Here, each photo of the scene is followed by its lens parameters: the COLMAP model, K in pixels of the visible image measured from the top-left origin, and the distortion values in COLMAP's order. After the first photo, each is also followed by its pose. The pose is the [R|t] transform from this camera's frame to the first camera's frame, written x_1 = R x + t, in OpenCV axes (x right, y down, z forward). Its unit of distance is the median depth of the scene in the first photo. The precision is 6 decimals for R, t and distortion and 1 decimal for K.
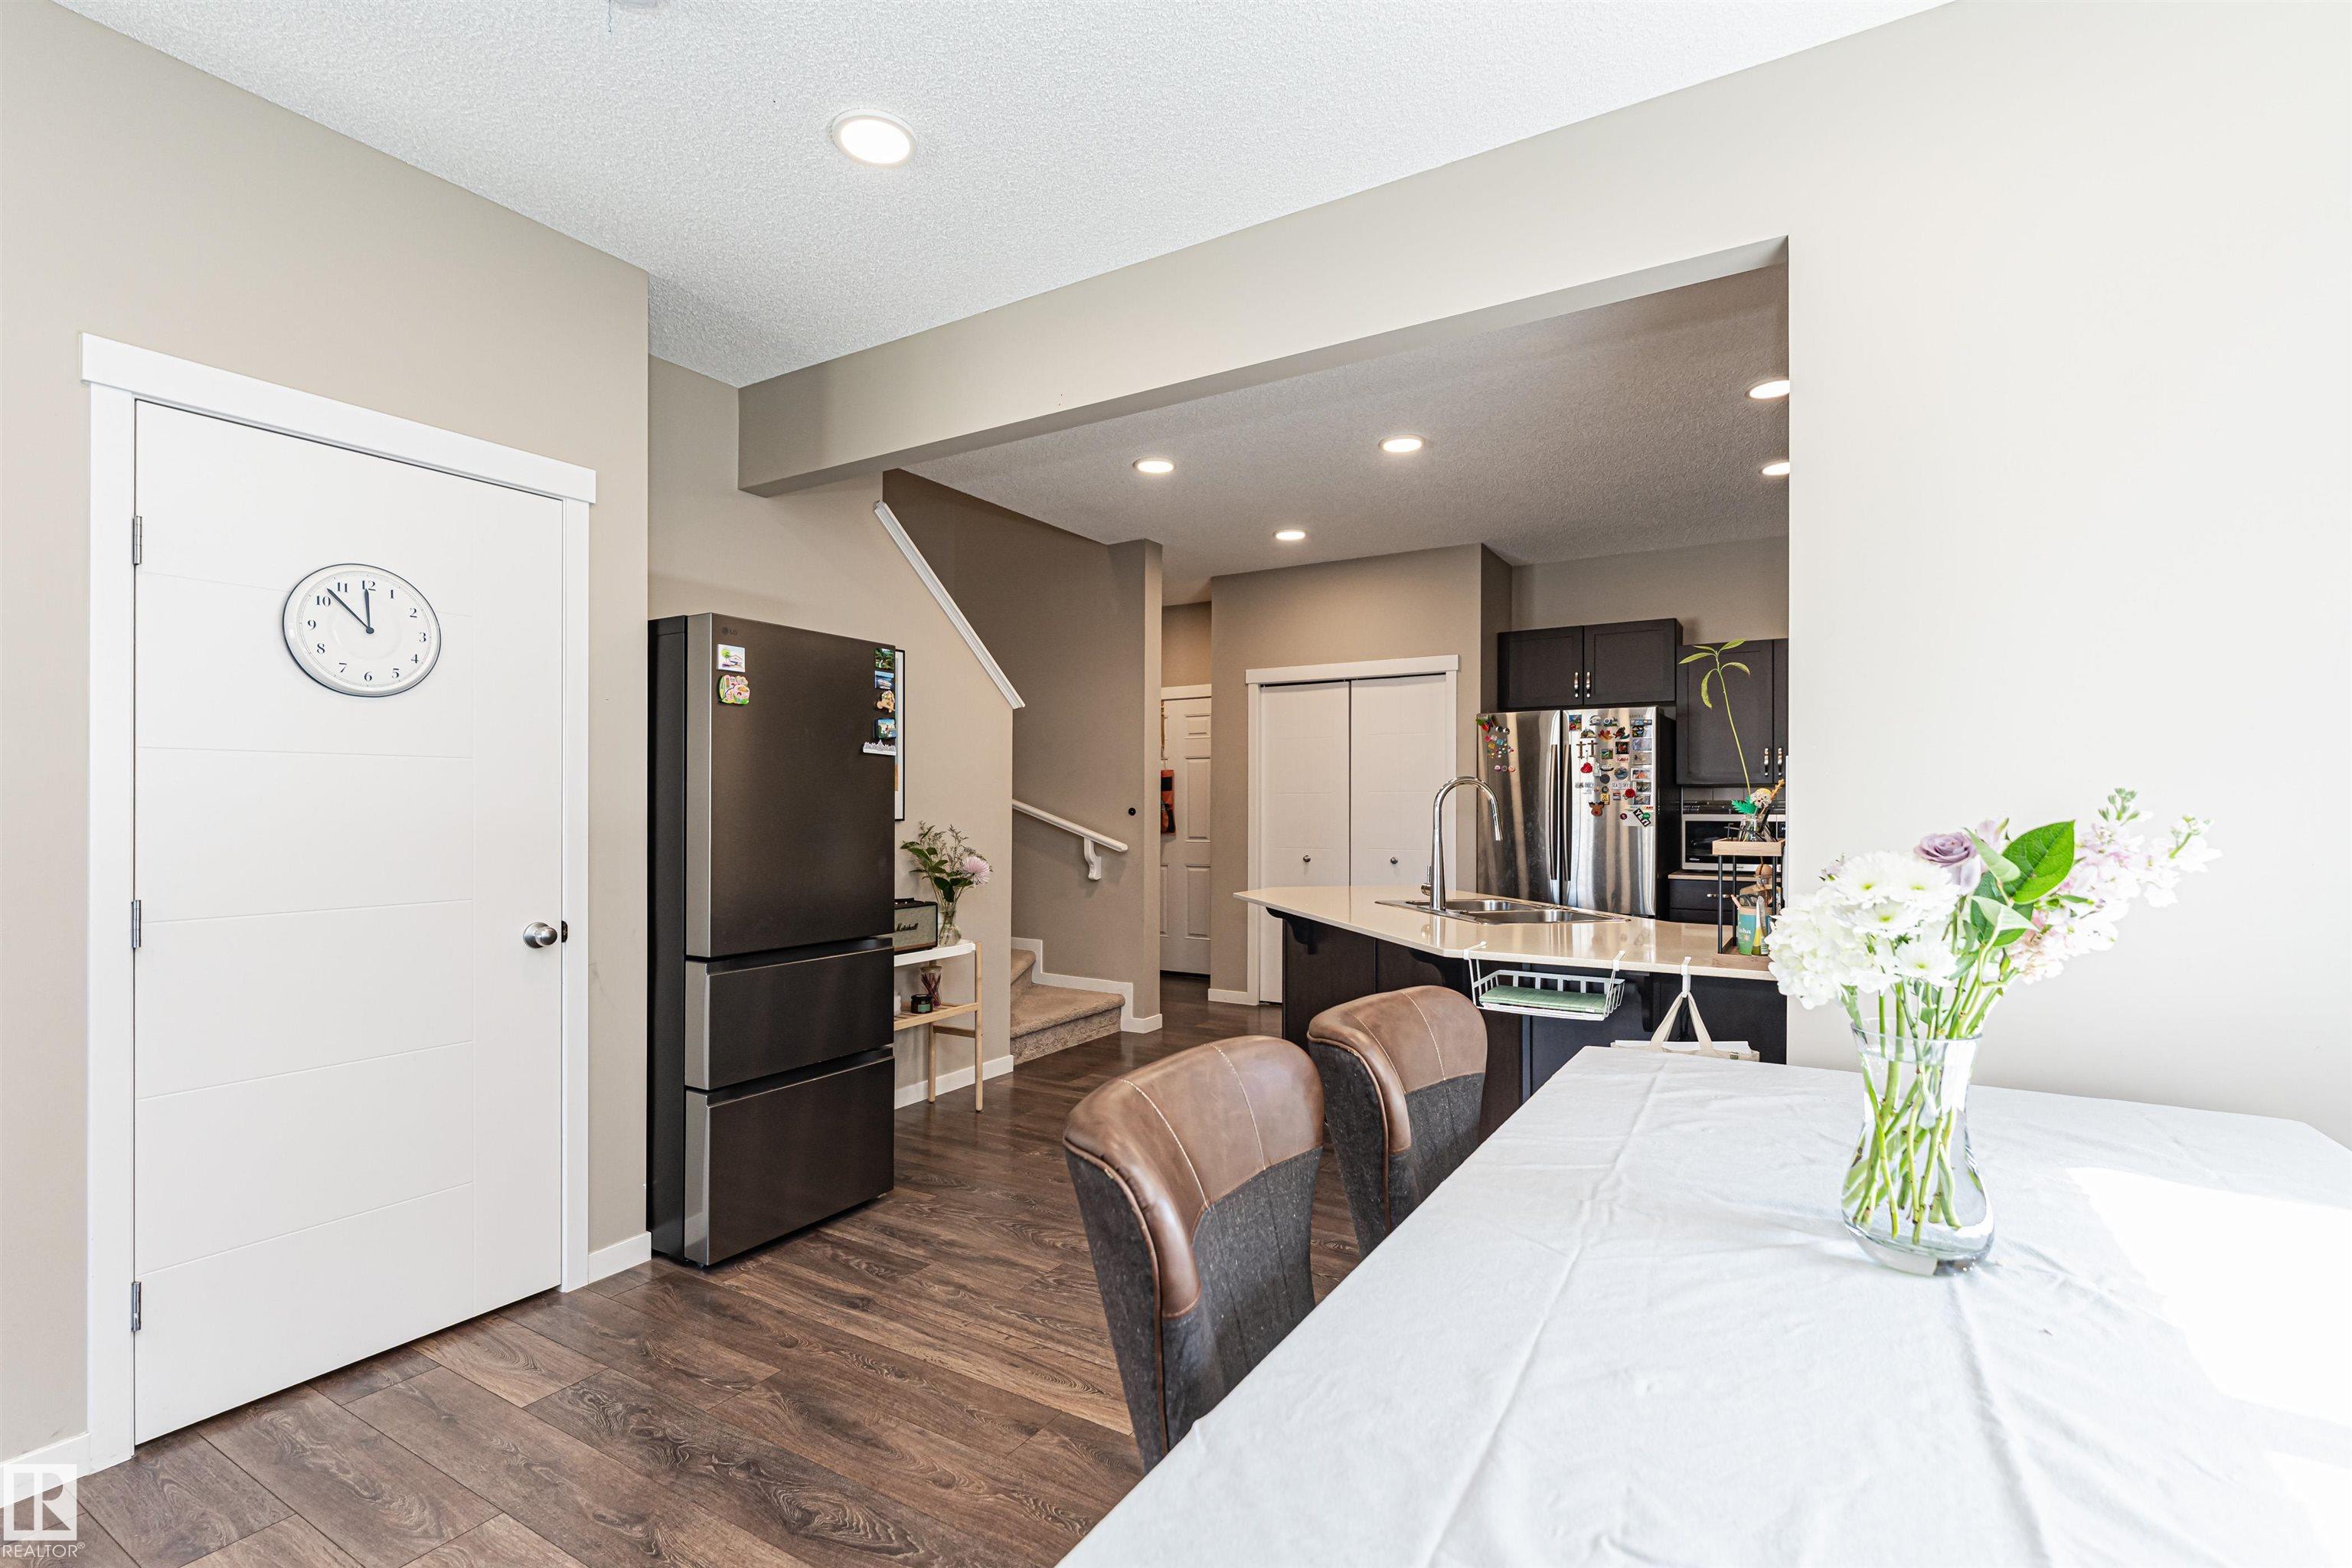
lens RADIAL K [[1124.4, 0, 1178.9], [0, 1124.4, 795.1], [0, 0, 1]] dist [-0.008789, 0.001469]
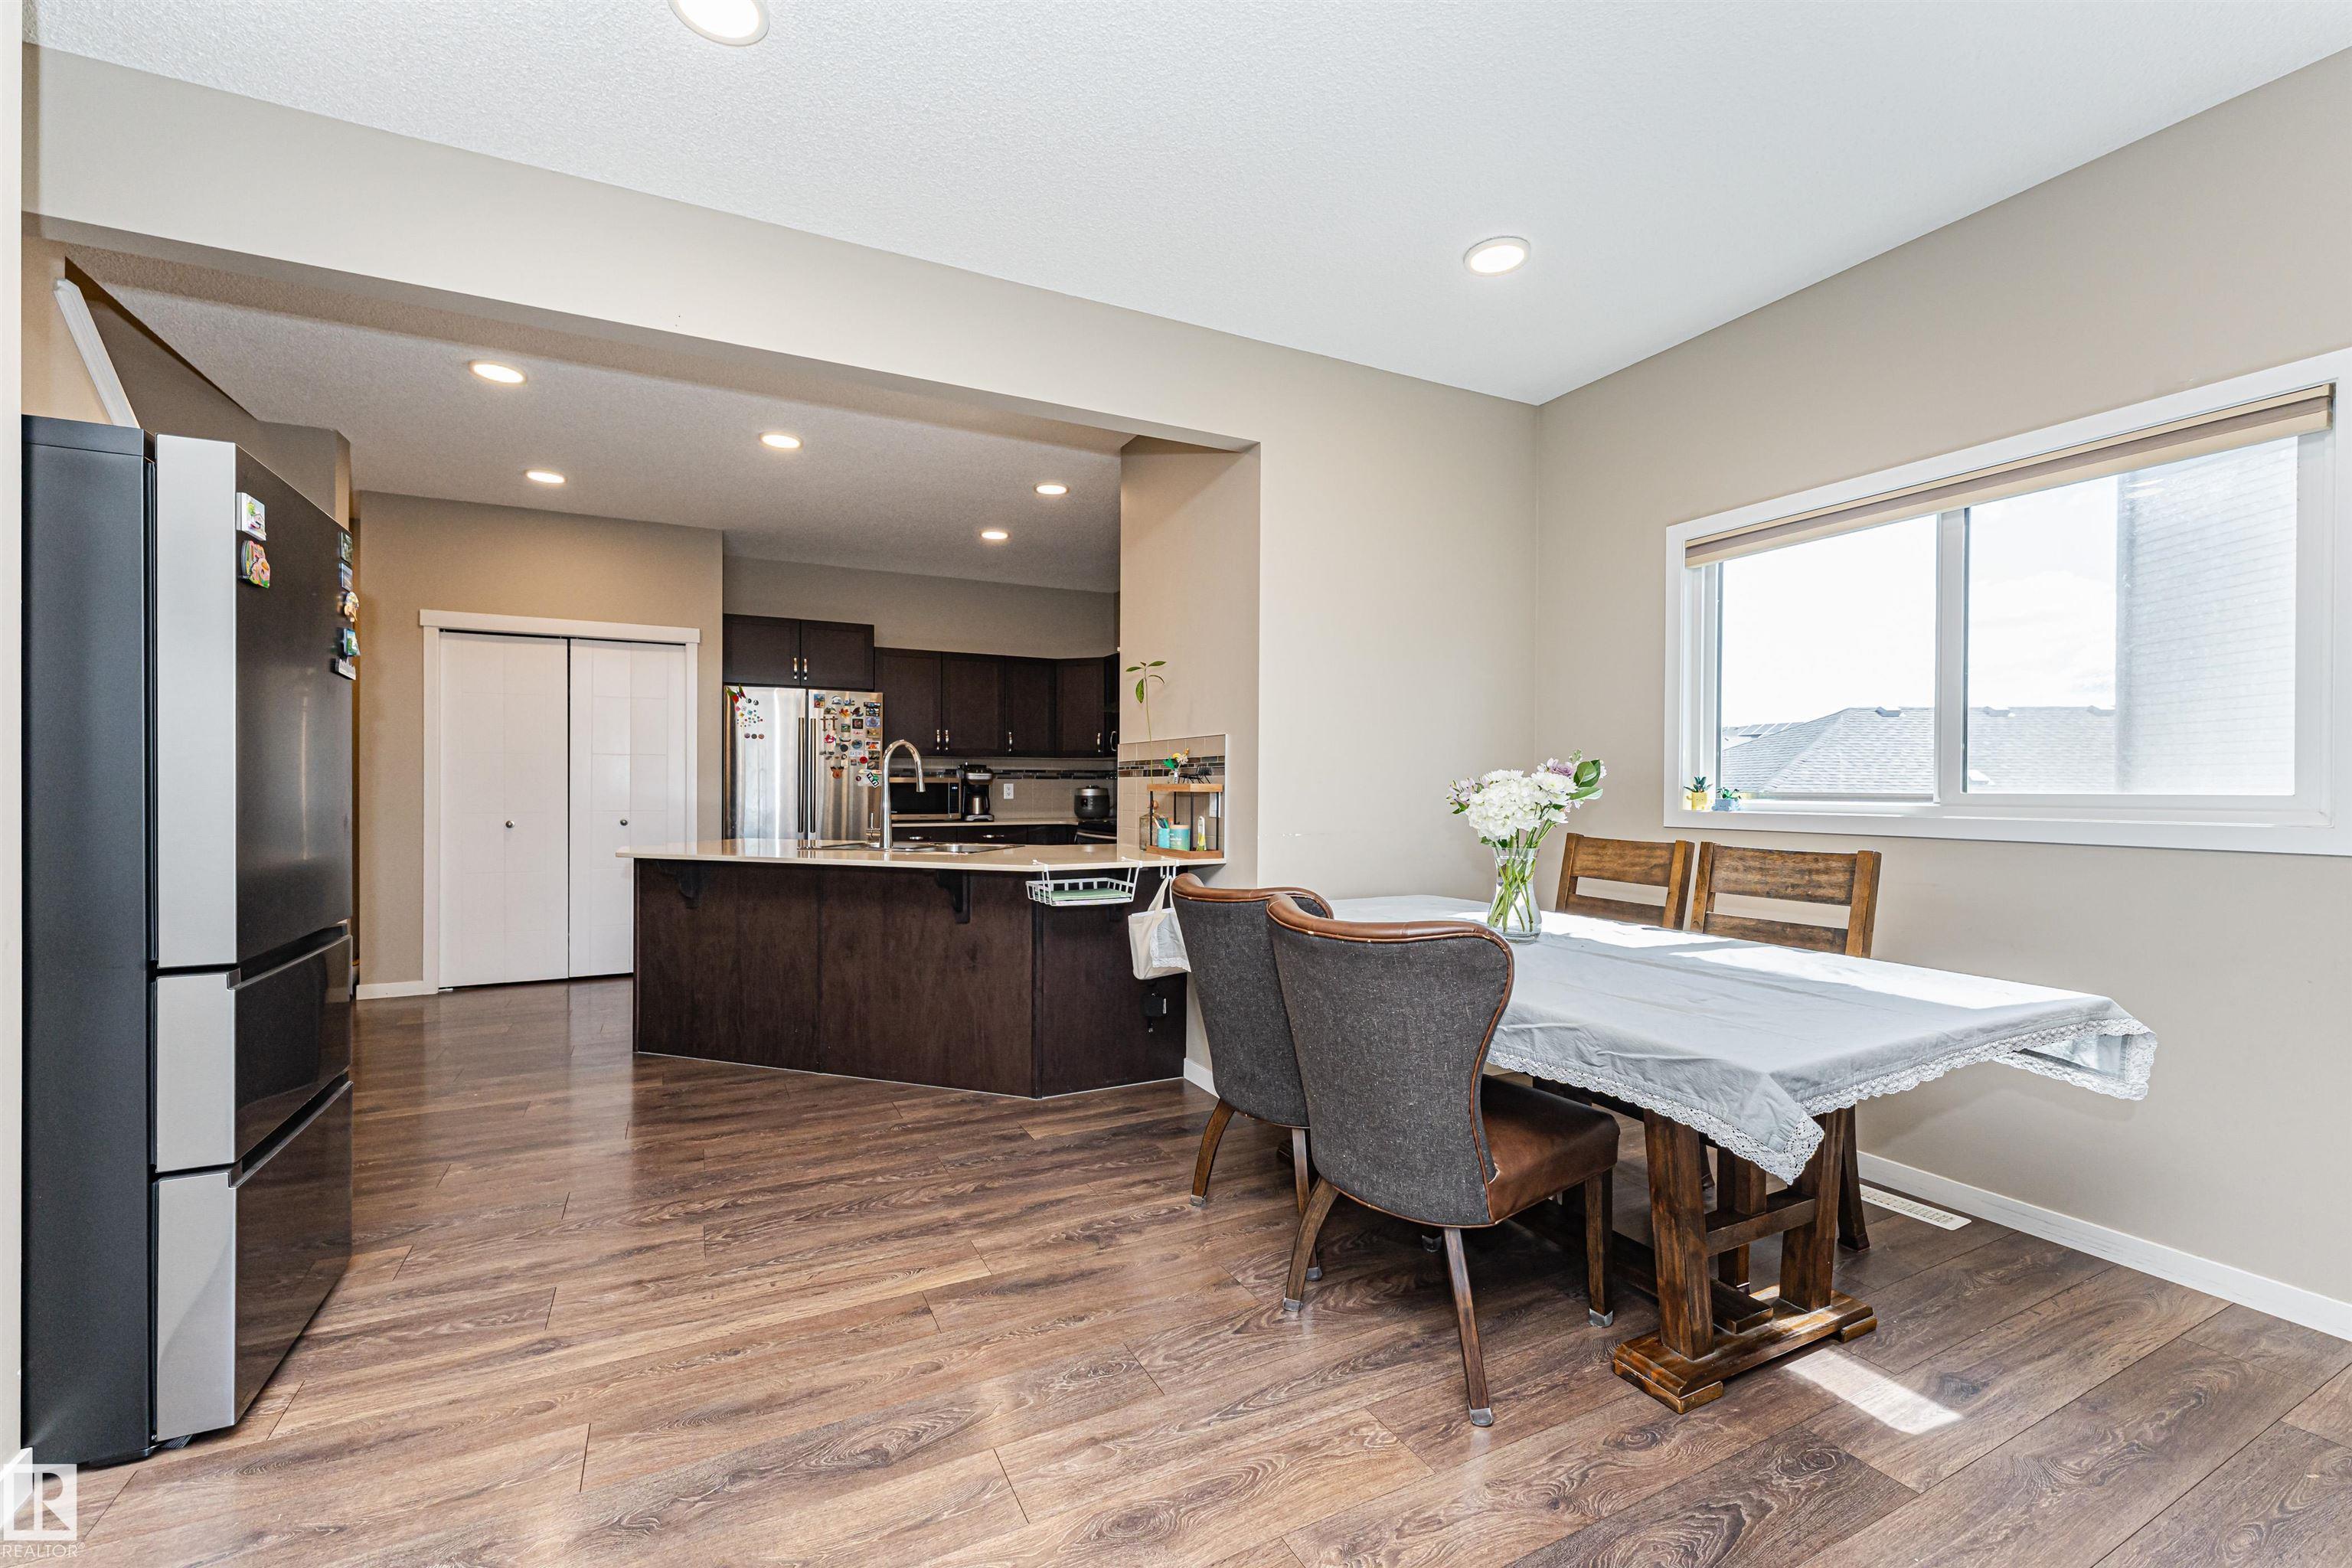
lens RADIAL K [[949.9, 0, 1234.6], [0, 949.9, 787.6], [0, 0, 1]] dist [0.001679, -0.001343]
pose [[0.504153, -0.001389, 0.863613, -0.550868], [-0.012018, 0.999891, 0.008623, 0.026260], [-0.863531, -0.014726, 0.504081, 0.188741]]
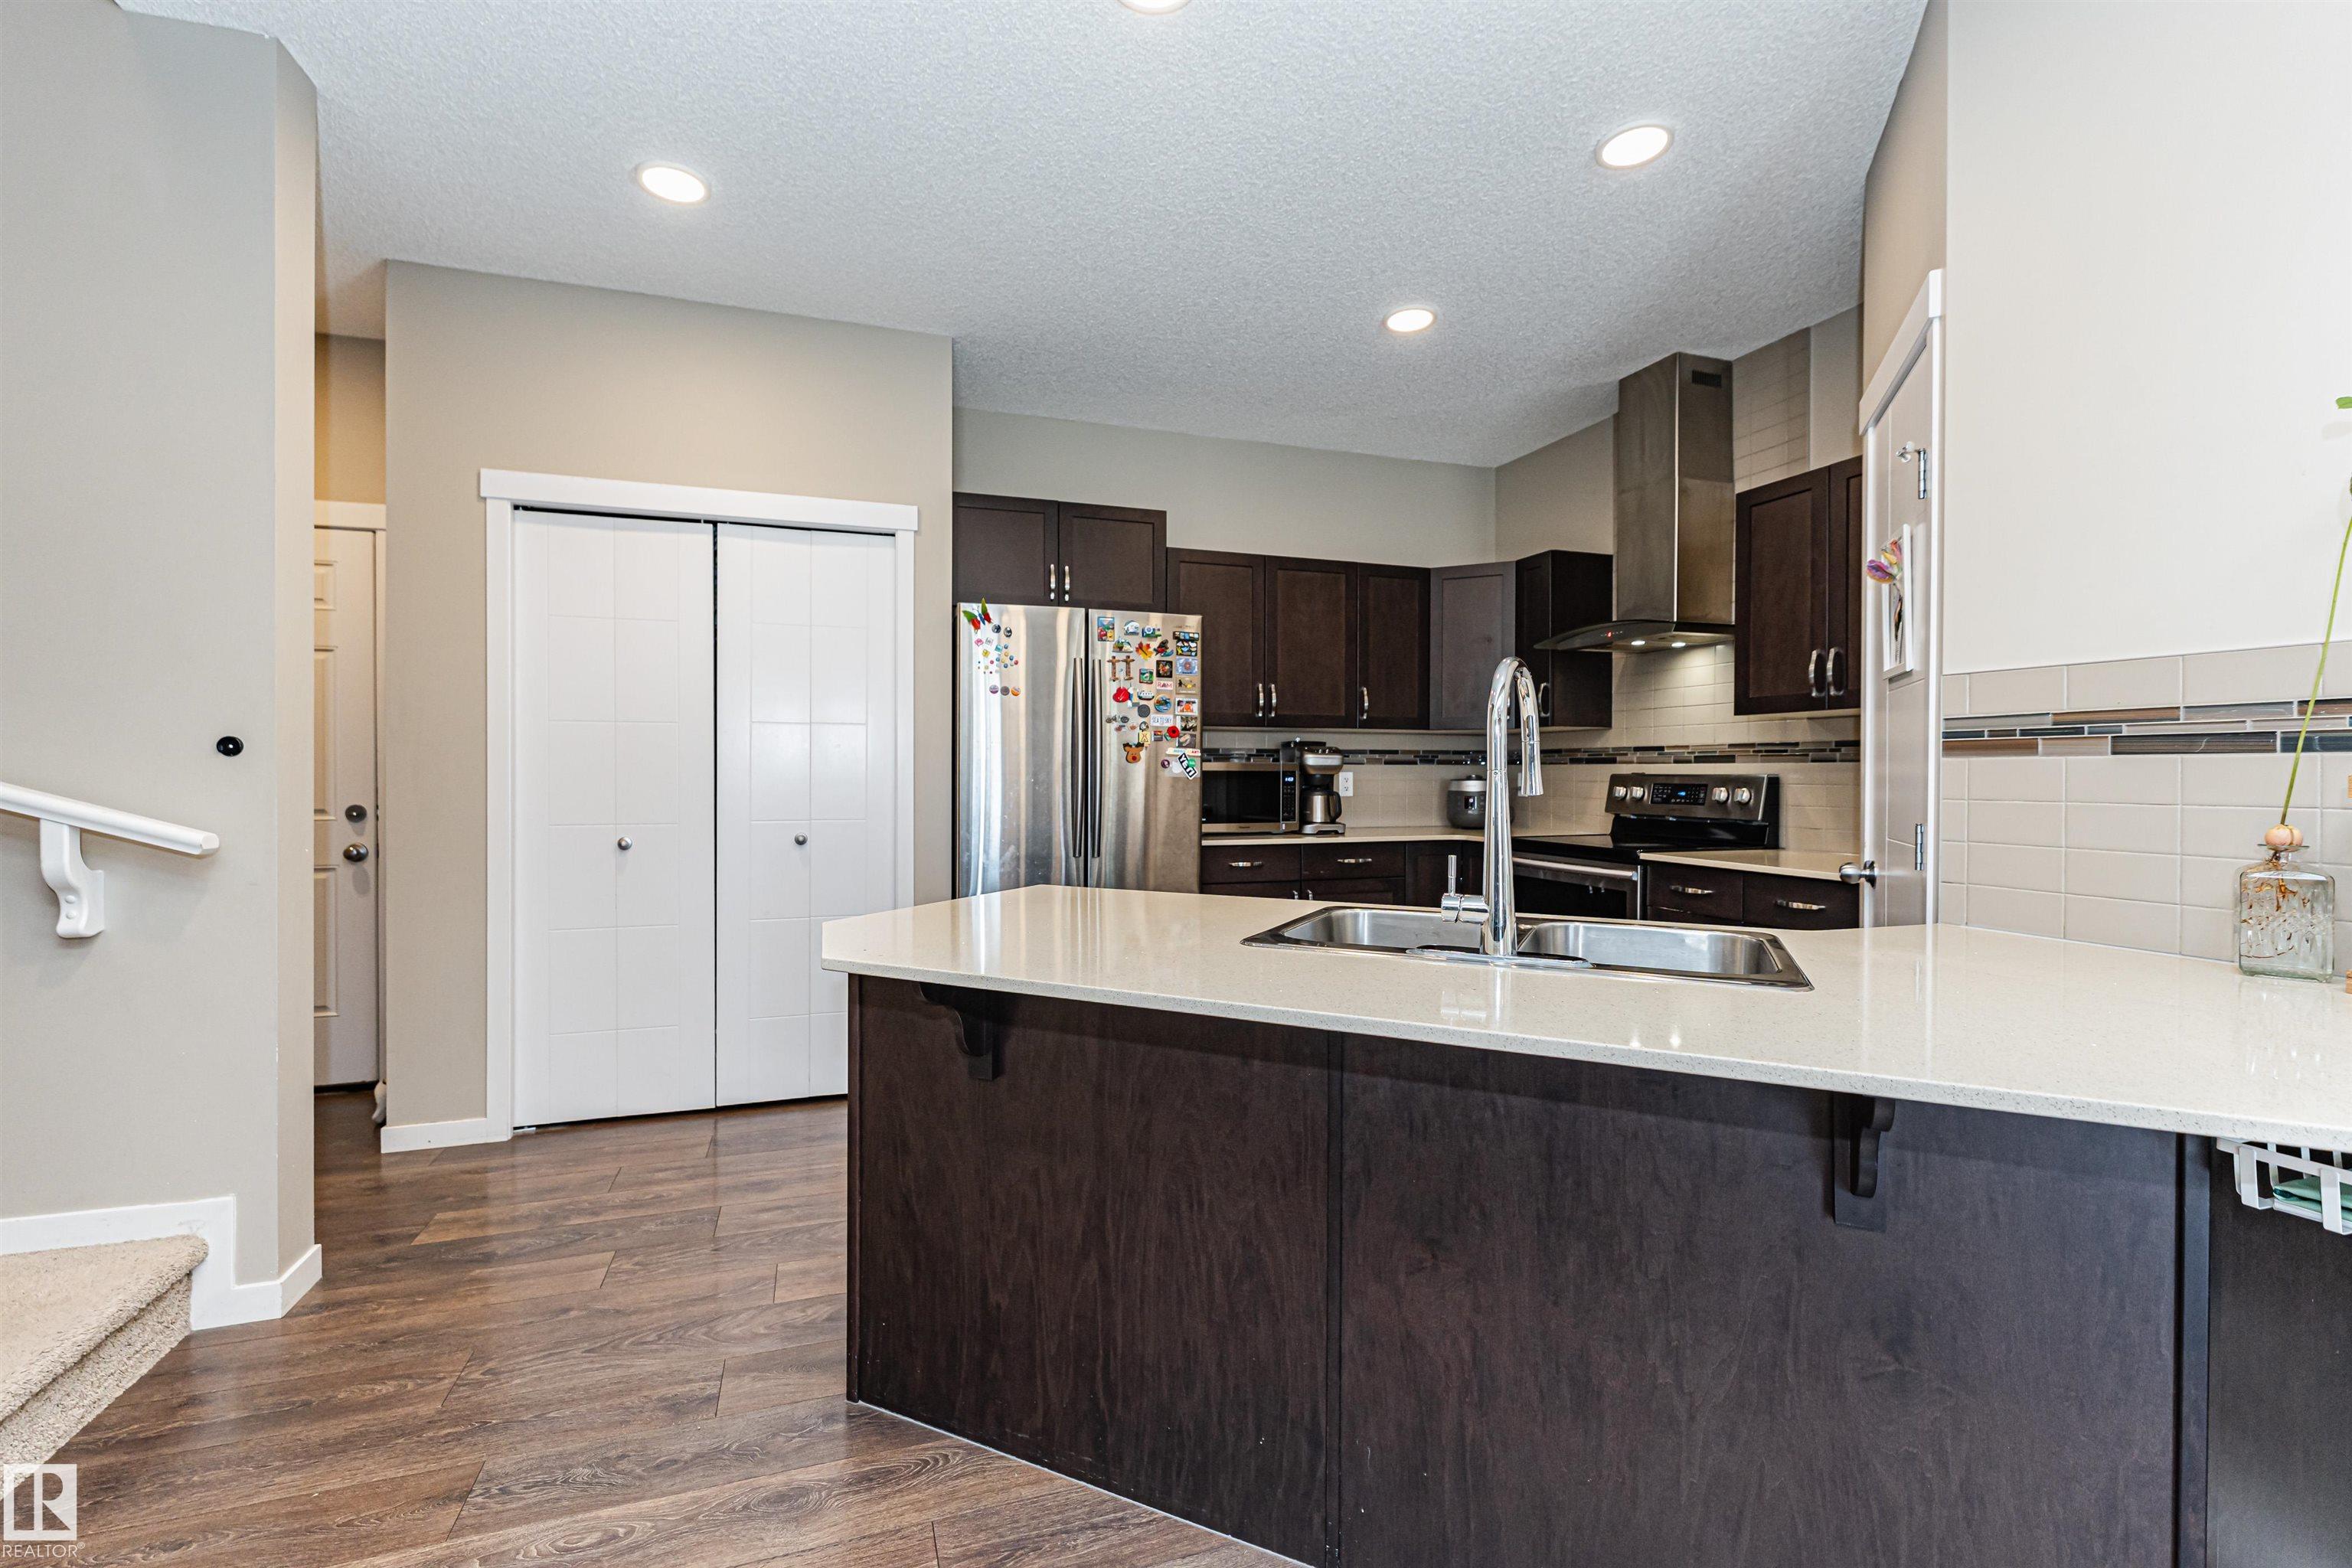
lens RADIAL K [[1031.3, 0, 1180.2], [0, 1031.3, 777.5], [0, 0, 1]] dist [0.003618, -0.000442]
pose [[0.658751, -0.003710, 0.752352, -0.173835], [-0.009645, 0.999864, 0.013375, 0.033162], [-0.752299, -0.016067, 0.658626, 0.999787]]
